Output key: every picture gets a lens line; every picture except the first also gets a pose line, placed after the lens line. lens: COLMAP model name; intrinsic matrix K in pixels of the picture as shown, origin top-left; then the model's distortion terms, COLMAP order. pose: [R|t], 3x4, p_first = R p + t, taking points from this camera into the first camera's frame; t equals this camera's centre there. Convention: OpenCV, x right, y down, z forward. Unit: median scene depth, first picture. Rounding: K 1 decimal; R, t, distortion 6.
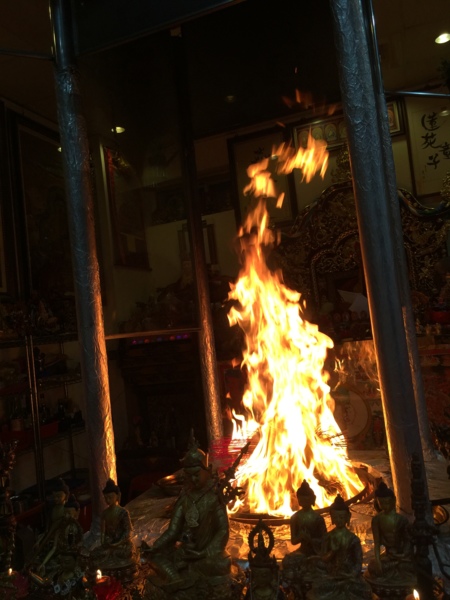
lens RADIAL K [[513.7, 0, 221.3], [0, 513.7, 296.6], [0, 0, 1]] dist [0.072553, -0.111669]
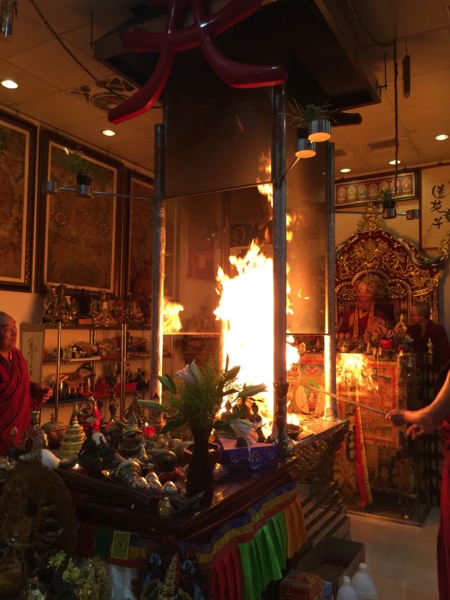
lens RADIAL K [[513.7, 0, 219.9], [0, 513.7, 298.5], [0, 0, 1]] dist [0.072553, -0.111669]
pose [[0.981084, 0.105582, -0.162254, 0.122045], [-0.104194, 0.994411, 0.017063, -0.045887], [0.163148, 0.000165, 0.986602, -0.384790]]
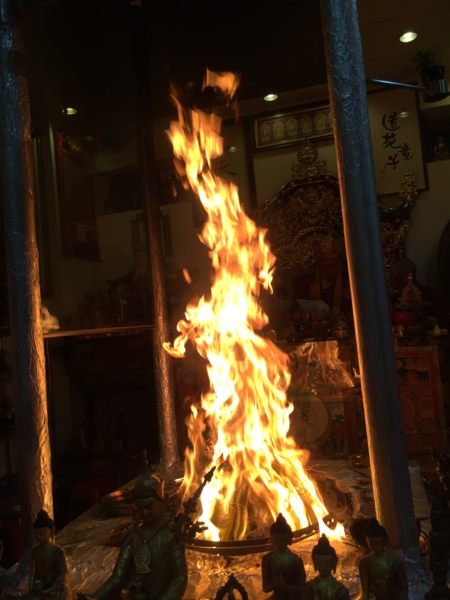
lens RADIAL K [[513.7, 0, 222.1], [0, 513.7, 290.8], [0, 0, 1]] dist [0.072553, -0.111669]
pose [[0.995199, 0.026736, 0.094147, -0.005159], [-0.026563, 0.999642, -0.003085, -0.000228], [-0.094195, 0.000570, 0.995554, 0.044472]]
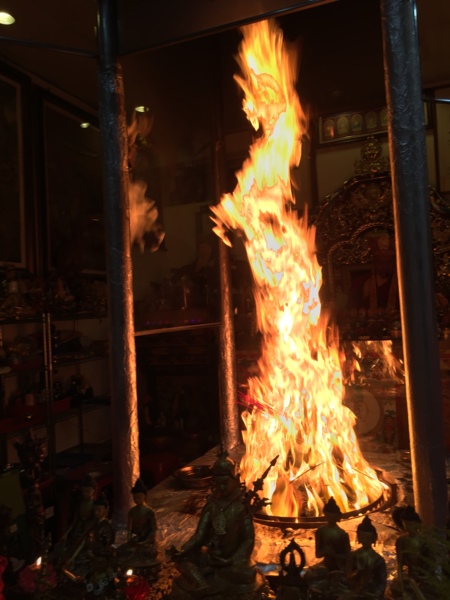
lens RADIAL K [[513.7, 0, 221.9], [0, 513.7, 293.8], [0, 0, 1]] dist [0.072553, -0.111669]
pose [[0.998280, 0.057420, -0.011831, -0.016965], [-0.056898, 0.997556, 0.040548, -0.019344], [0.014130, -0.039805, 0.999108, -0.003366]]
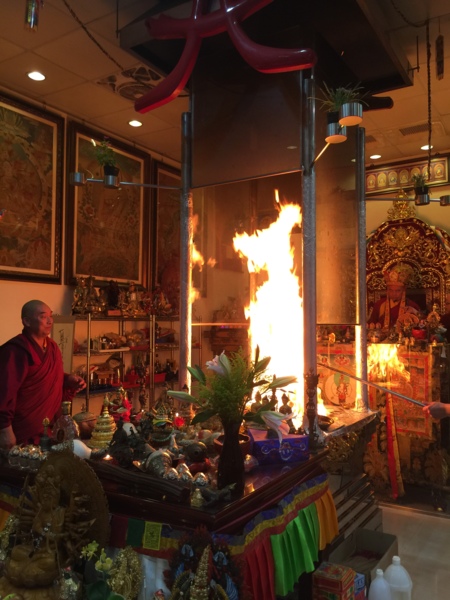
lens RADIAL K [[513.7, 0, 225.3], [0, 513.7, 299.2], [0, 0, 1]] dist [0.072553, -0.111669]
pose [[0.974207, 0.101555, -0.201511, 0.118807], [-0.095321, 0.994625, 0.040432, -0.044852], [0.204534, -0.020181, 0.978651, -0.378345]]
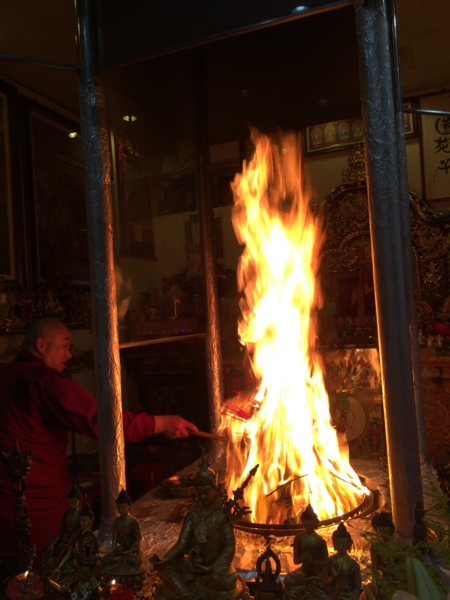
lens RADIAL K [[513.7, 0, 220.5], [0, 513.7, 302.7], [0, 0, 1]] dist [0.072553, -0.111669]
pose [[0.998911, 0.046639, -0.000855, -0.009666], [-0.046558, 0.997973, 0.043386, -0.023963], [0.002876, -0.043299, 0.999058, -0.010116]]
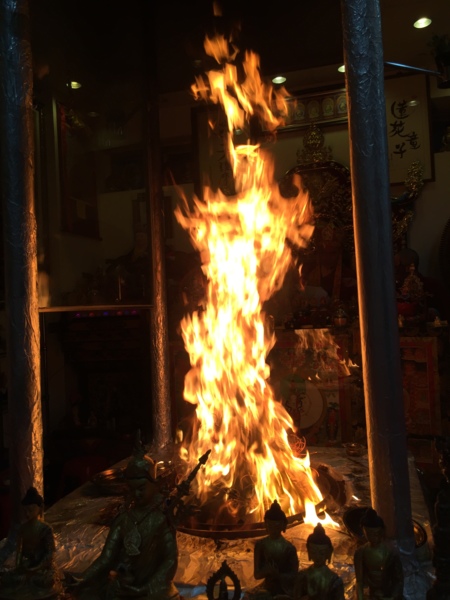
lens RADIAL K [[513.7, 0, 222.2], [0, 513.7, 289.5], [0, 0, 1]] dist [0.072553, -0.111669]
pose [[0.992939, 0.065286, 0.099045, -0.006192], [-0.067948, 0.997406, 0.023748, 0.002281], [-0.097238, -0.030310, 0.994800, 0.052271]]
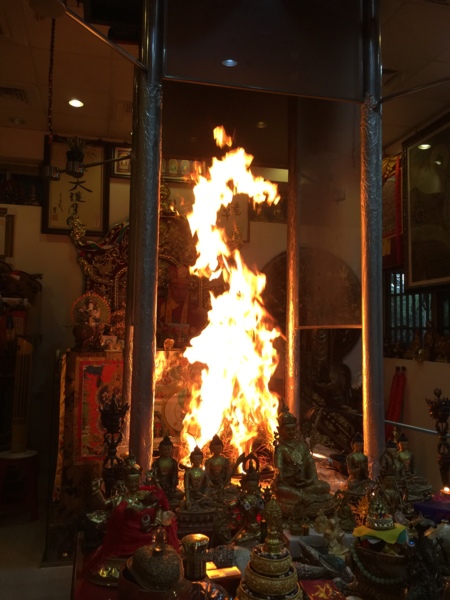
lens RADIAL K [[513.7, 0, 222.7], [0, 513.7, 296.2], [0, 0, 1]] dist [0.072553, -0.111669]
pose [[0.813753, 0.165723, 0.557084, -0.274066], [-0.146310, 0.986030, -0.079607, 0.034010], [-0.562494, -0.016727, 0.826632, -0.009720]]
